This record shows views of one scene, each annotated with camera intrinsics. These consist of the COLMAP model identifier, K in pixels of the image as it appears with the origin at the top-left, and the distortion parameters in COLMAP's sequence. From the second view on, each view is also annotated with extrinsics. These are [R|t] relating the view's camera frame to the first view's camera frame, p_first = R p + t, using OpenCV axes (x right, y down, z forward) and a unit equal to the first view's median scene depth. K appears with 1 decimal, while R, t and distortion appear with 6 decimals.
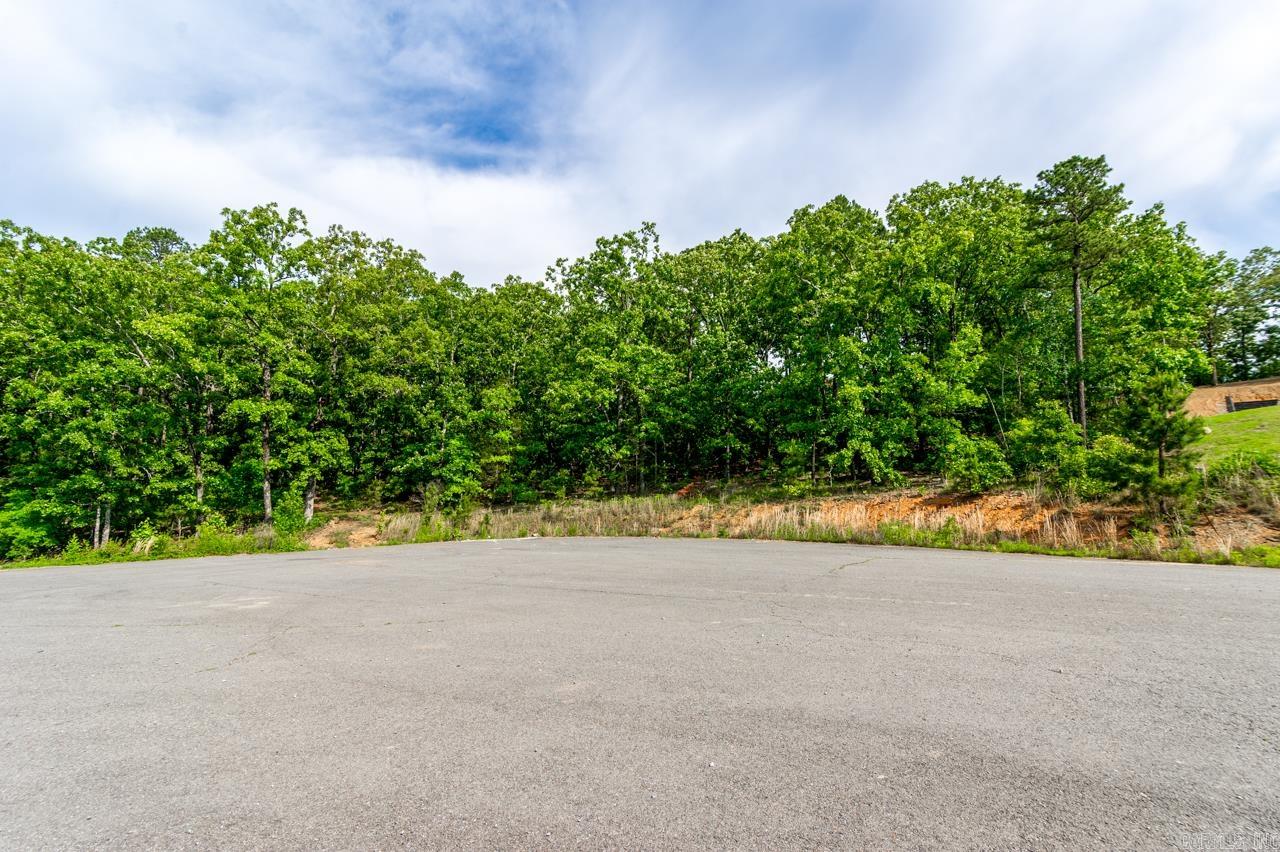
lens RADIAL K [[591.7, 0, 631.2], [0, 591.7, 441.8], [0, 0, 1]] dist [0.018077, 0.000829]
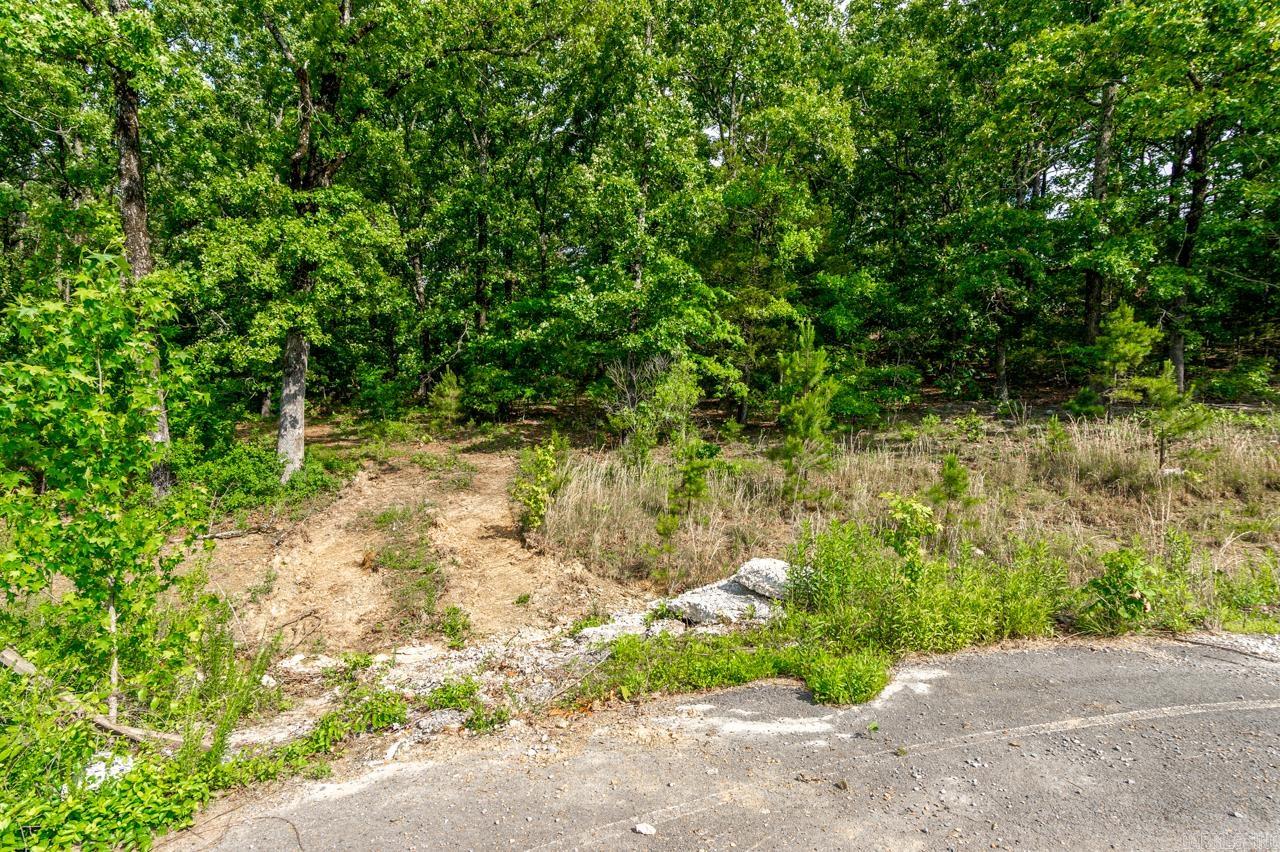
lens RADIAL K [[652.5, 0, 636.6], [0, 652.5, 420.7], [0, 0, 1]] dist [0.010711, 0.000241]
pose [[0.999109, 0.000495, -0.042196, -0.351312], [0.002836, 0.996883, 0.078841, 0.079077], [0.042103, -0.078890, 0.995994, 0.678884]]
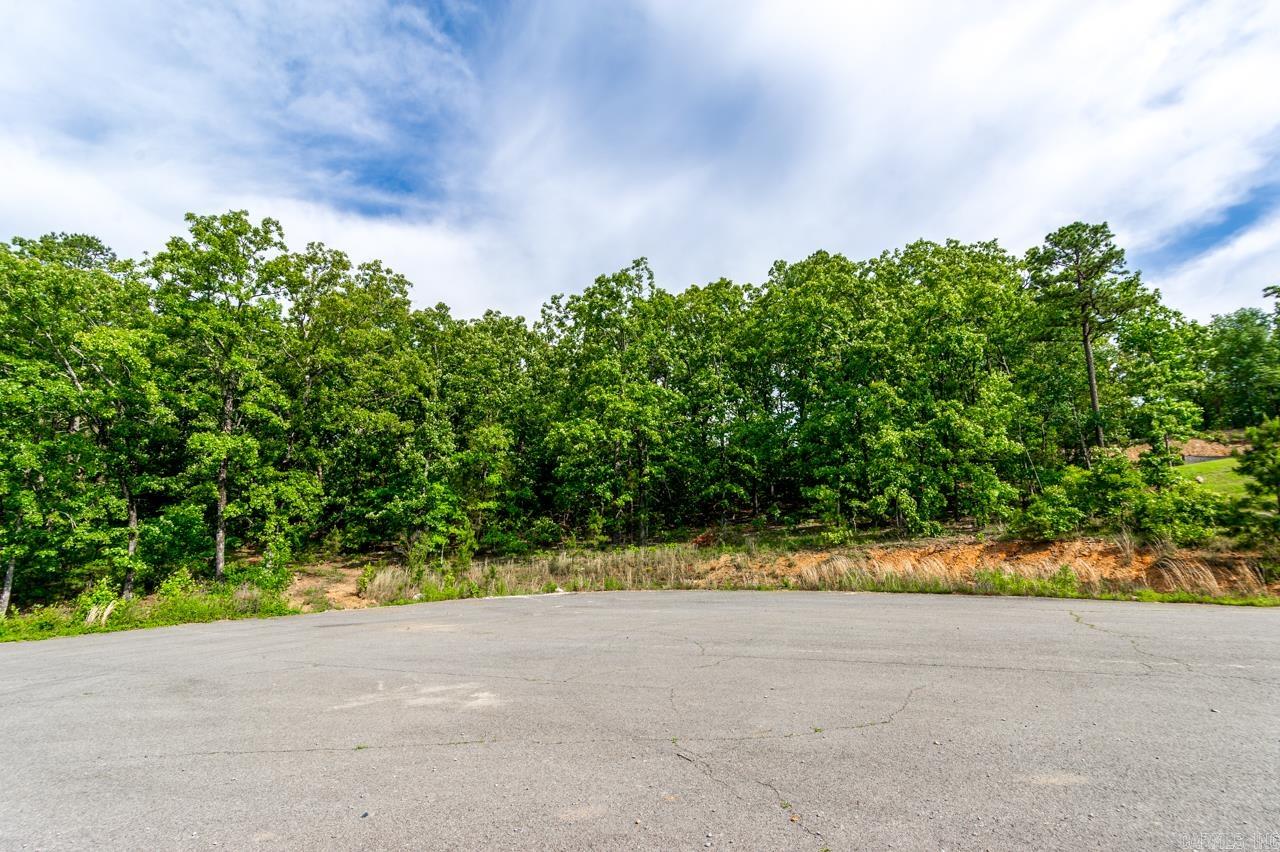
lens RADIAL K [[591.7, 0, 624.6], [0, 591.7, 442.3], [0, 0, 1]] dist [0.018077, 0.000829]
pose [[0.989638, 0.018575, 0.142379, -0.170721], [-0.006684, 0.996482, -0.083545, 0.009081], [-0.143429, 0.081728, 0.986280, 0.078378]]
